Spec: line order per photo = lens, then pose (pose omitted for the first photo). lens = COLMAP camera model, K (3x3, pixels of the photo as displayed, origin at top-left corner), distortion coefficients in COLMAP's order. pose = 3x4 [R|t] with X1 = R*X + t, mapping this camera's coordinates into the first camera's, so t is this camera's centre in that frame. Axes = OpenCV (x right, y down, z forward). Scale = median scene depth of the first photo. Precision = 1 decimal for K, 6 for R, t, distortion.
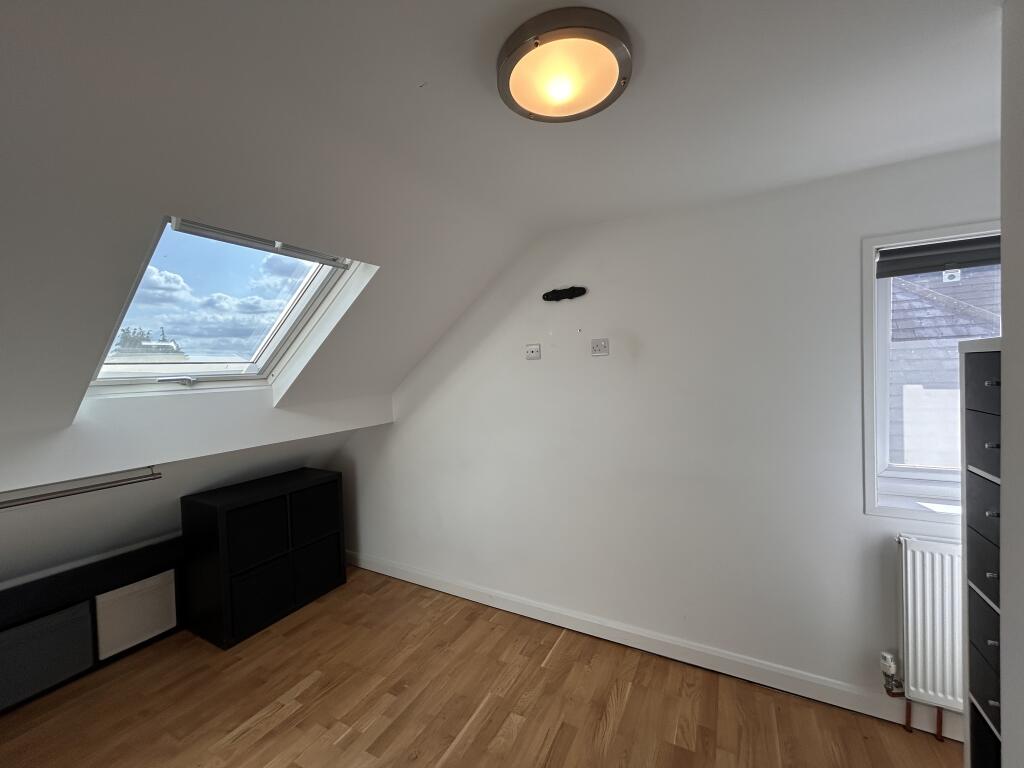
lens RADIAL K [[409.7, 0, 509.9], [0, 409.7, 383.9], [0, 0, 1]] dist [0.000909, 0.000133]
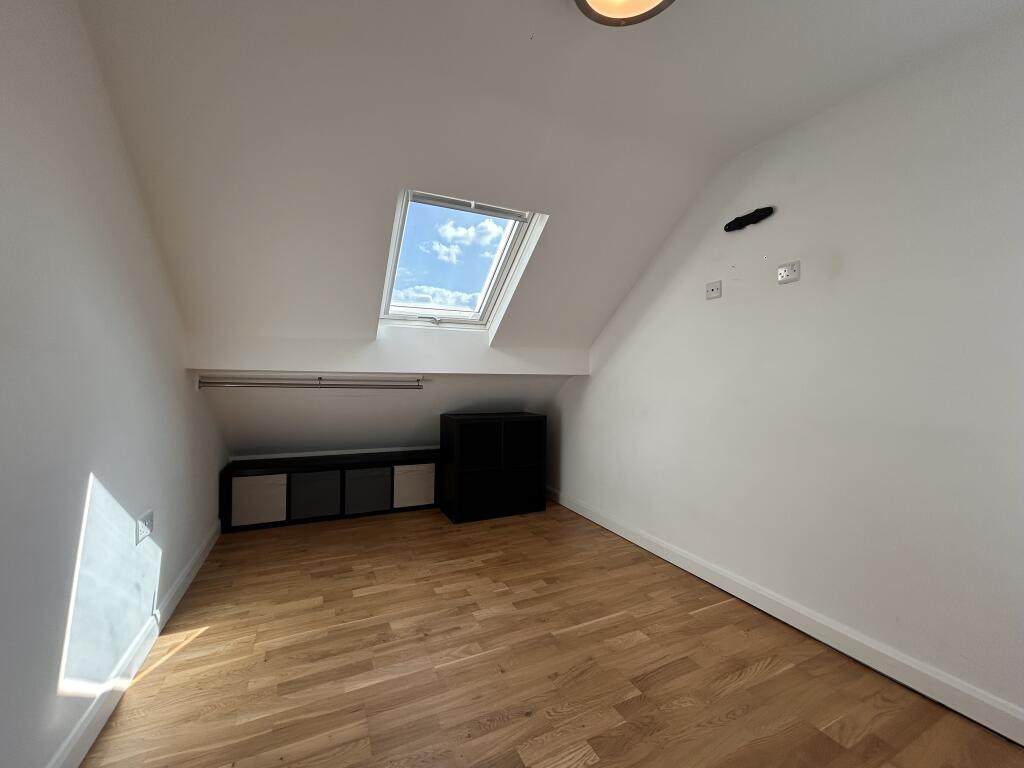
lens RADIAL K [[409.7, 0, 509.9], [0, 409.7, 383.9], [0, 0, 1]] dist [0.000909, 0.000133]
pose [[0.811585, 0.052130, -0.581904, 0.258376], [-0.054604, 0.998420, 0.013287, 0.161759], [0.581677, 0.020991, 0.813149, -0.027707]]
